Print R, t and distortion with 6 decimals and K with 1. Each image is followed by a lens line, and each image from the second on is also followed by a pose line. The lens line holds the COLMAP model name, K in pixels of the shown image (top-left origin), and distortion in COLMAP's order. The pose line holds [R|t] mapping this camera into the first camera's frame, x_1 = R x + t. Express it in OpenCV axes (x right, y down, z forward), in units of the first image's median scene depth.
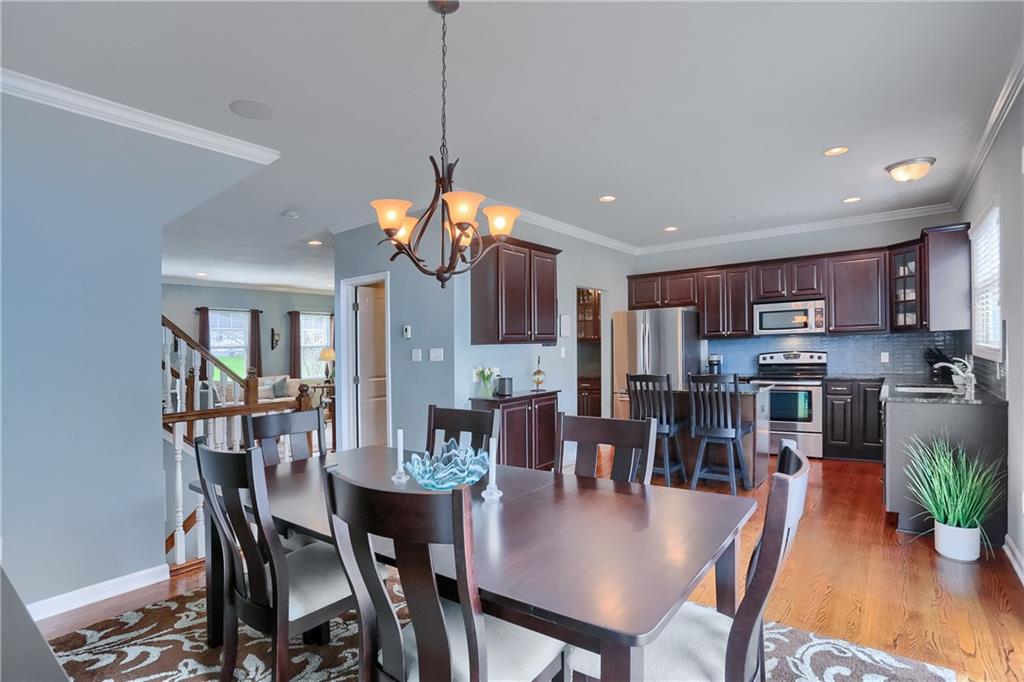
lens RADIAL K [[501.3, 0, 513.0], [0, 501.3, 371.3], [0, 0, 1]] dist [-0.041373, -0.000077]
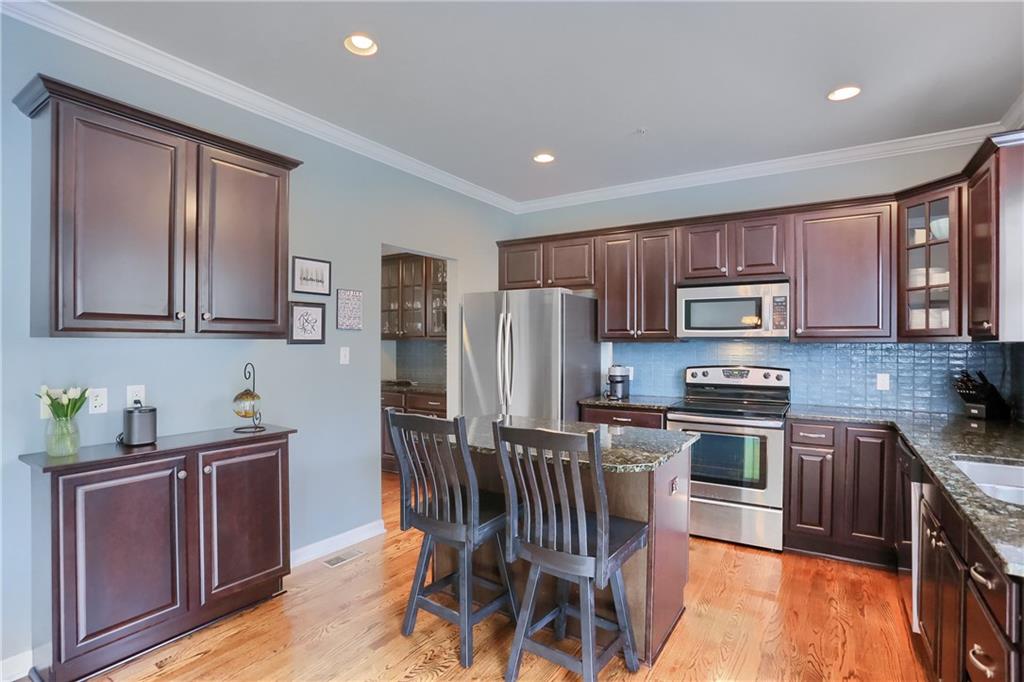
lens RADIAL K [[483.2, 0, 512.0], [0, 483.2, 341.0], [0, 0, 1]] dist [-0.070938, 0.019048]
pose [[0.997207, 0.036736, 0.065024, 0.257886], [-0.033639, 0.998276, -0.048100, -0.035054], [-0.066679, 0.045779, 0.996724, 0.446380]]
